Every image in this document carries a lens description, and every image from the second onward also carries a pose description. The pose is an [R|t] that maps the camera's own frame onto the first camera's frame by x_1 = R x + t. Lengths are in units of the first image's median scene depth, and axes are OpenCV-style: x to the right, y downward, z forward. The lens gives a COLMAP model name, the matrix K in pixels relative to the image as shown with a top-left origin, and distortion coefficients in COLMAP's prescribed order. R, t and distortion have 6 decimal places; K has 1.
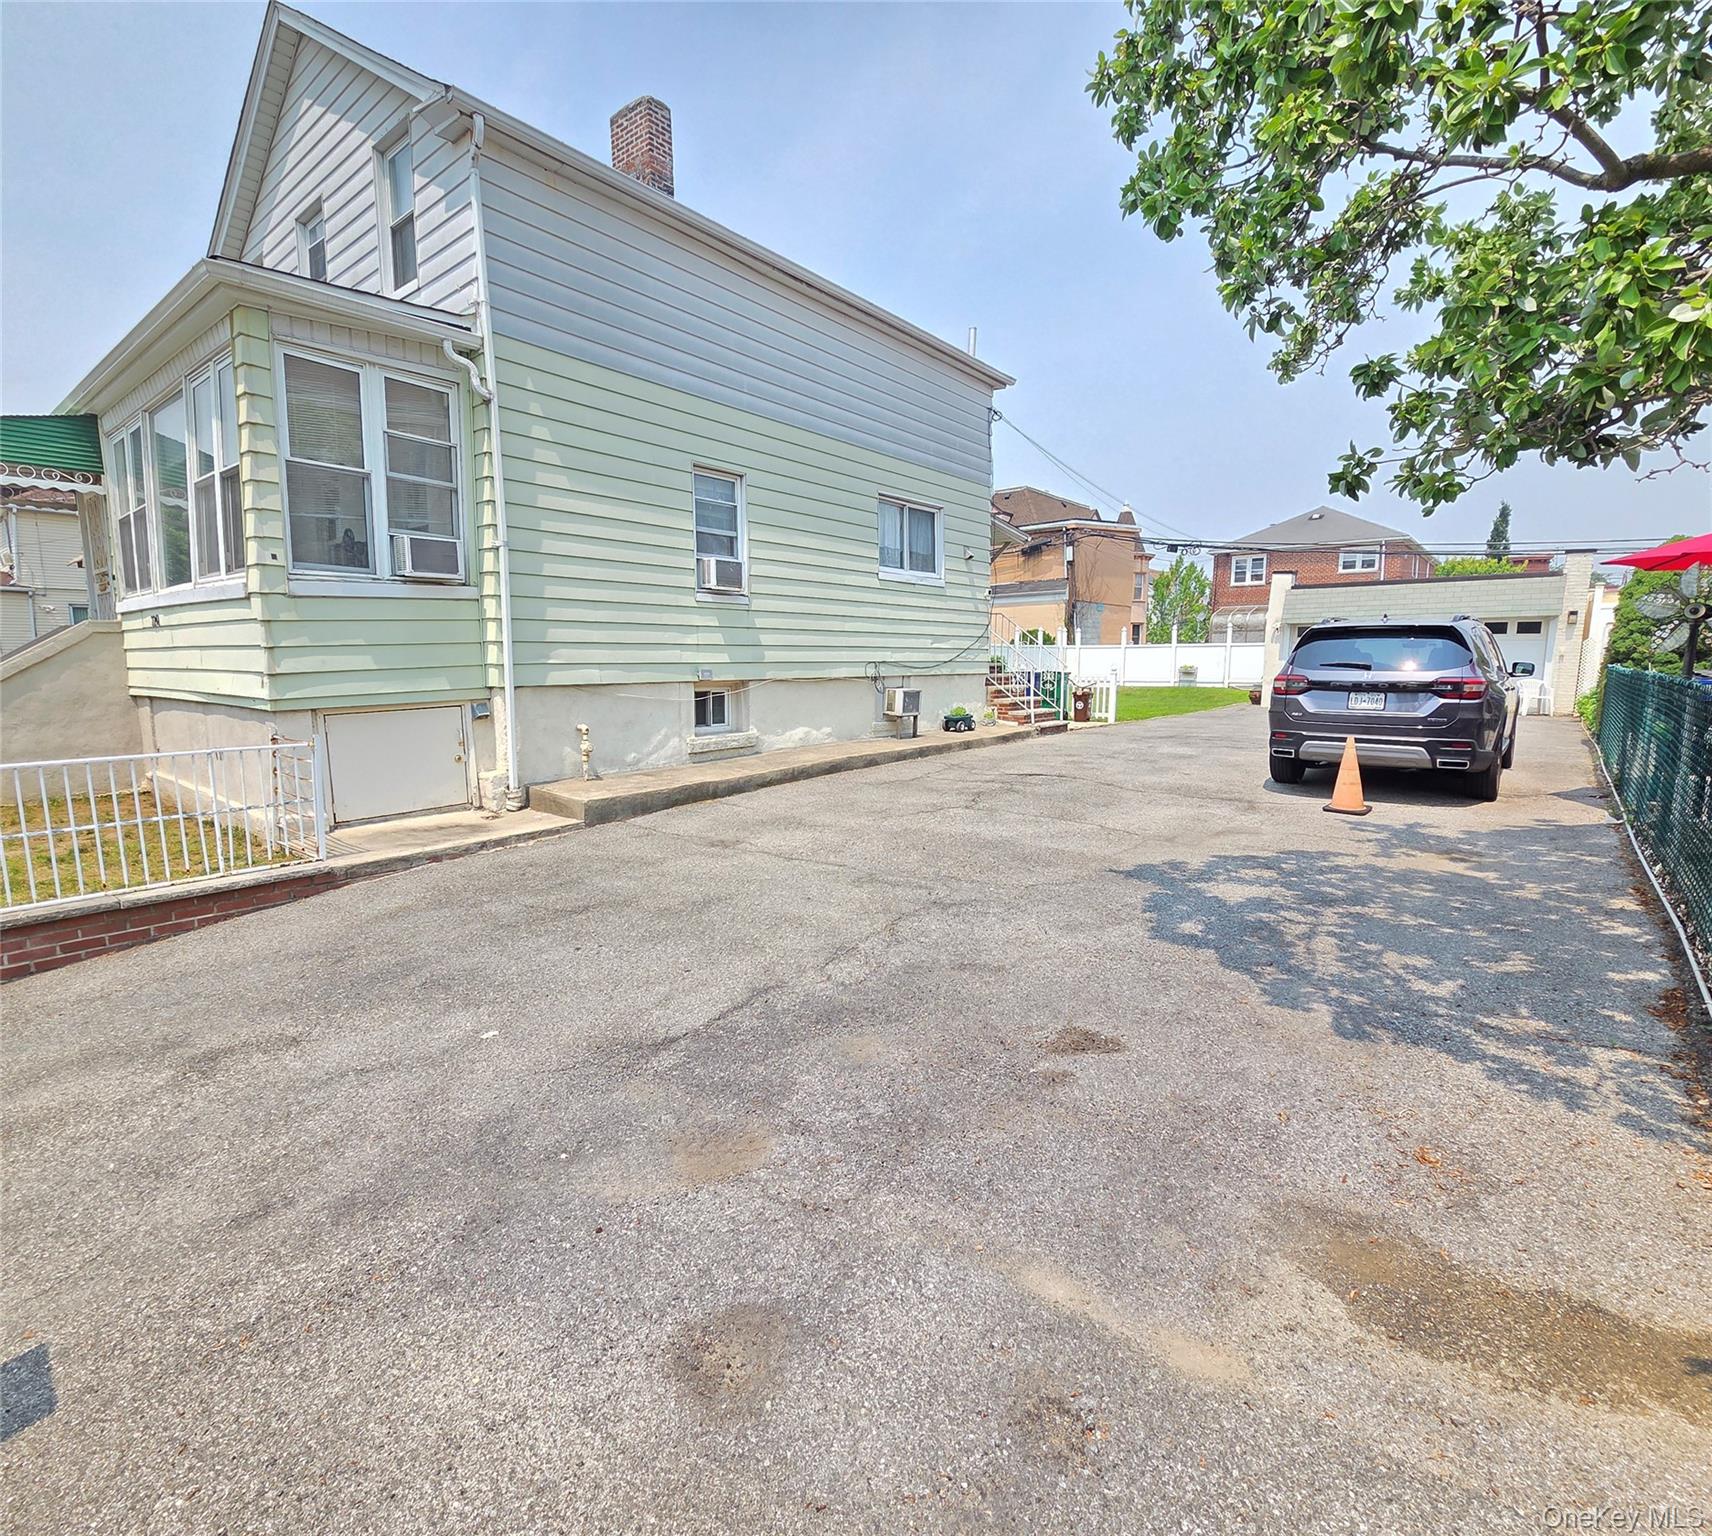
lens RADIAL K [[839.4, 0, 849.2], [0, 839.4, 770.1], [0, 0, 1]] dist [0.001095, -0.002513]
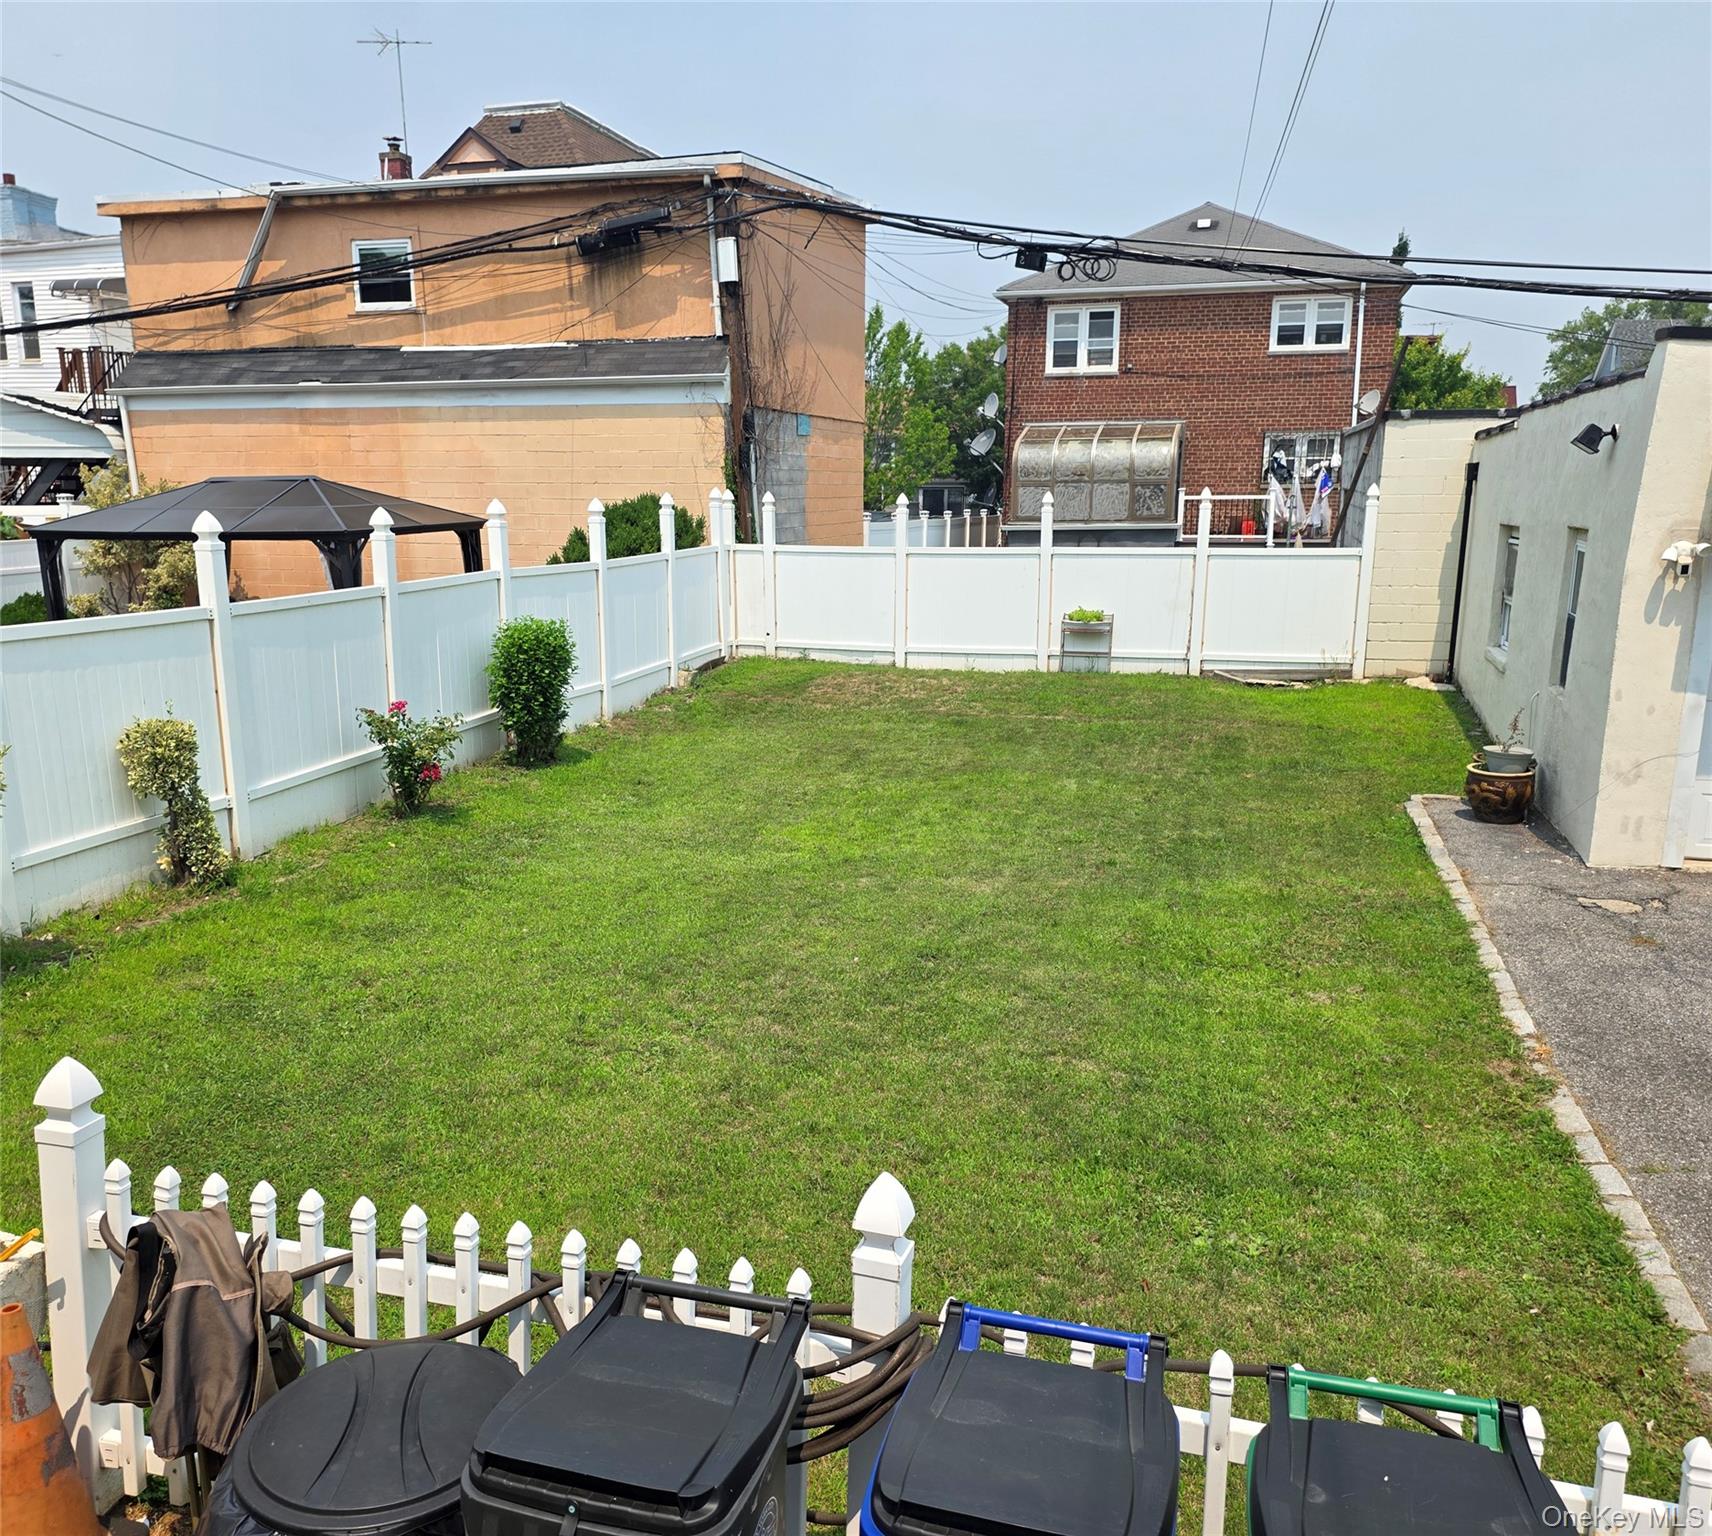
lens RADIAL K [[1355.9, 0, 853.3], [0, 1355.9, 780.8], [0, 0, 1]] dist [0.101161, -0.126876]
pose [[0.916870, -0.081948, 0.390685, 0.266831], [0.048993, 0.994403, 0.093604, -0.341566], [-0.396169, -0.066682, 0.915753, 1.572890]]
